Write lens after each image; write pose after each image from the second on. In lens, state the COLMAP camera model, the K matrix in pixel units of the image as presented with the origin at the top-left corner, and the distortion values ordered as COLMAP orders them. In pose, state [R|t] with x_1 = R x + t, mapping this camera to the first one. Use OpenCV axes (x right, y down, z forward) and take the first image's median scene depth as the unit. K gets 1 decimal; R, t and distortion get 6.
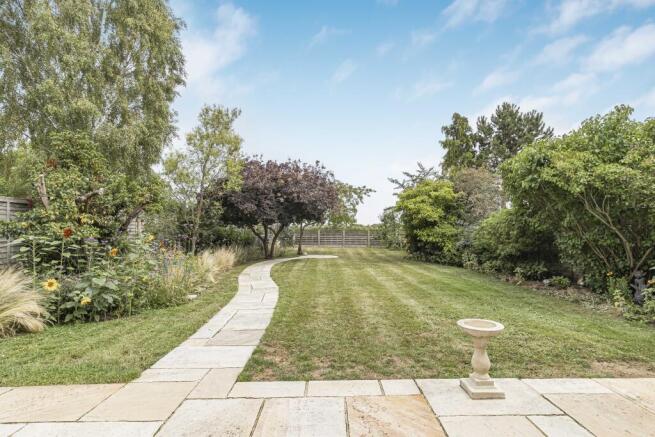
lens RADIAL K [[332.0, 0, 318.4], [0, 332.0, 232.1], [0, 0, 1]] dist [0.001821, -0.000278]
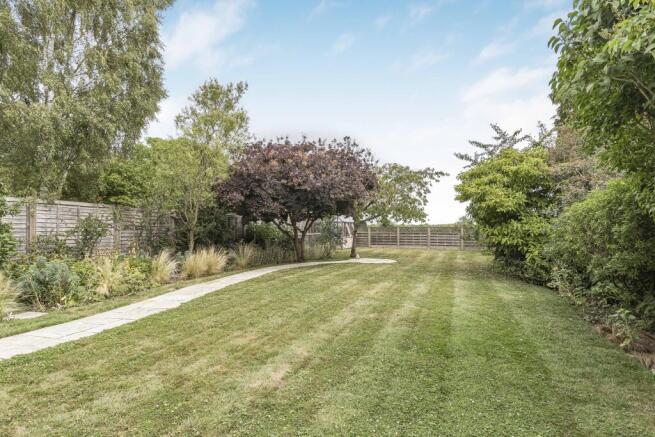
lens RADIAL K [[338.2, 0, 330.7], [0, 338.2, 223.1], [0, 0, 1]] dist [-0.001410, 0.000213]
pose [[0.933955, -0.005543, -0.357347, 0.256835], [-0.002713, 0.999741, -0.022597, 0.003480], [0.357380, 0.022074, 0.933698, 0.278110]]
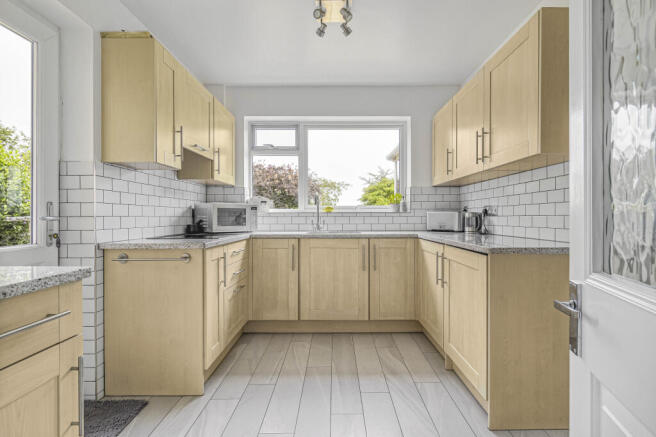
lens RADIAL K [[332.6, 0, 328.3], [0, 332.6, 217.8], [0, 0, 1]] dist [0.001821, -0.000278]
pose [[0.999967, 0.003670, 0.007244, 0.091097], [-0.003653, 0.999991, -0.002356, 0.010473], [-0.007252, 0.002329, 0.999971, -0.406022]]
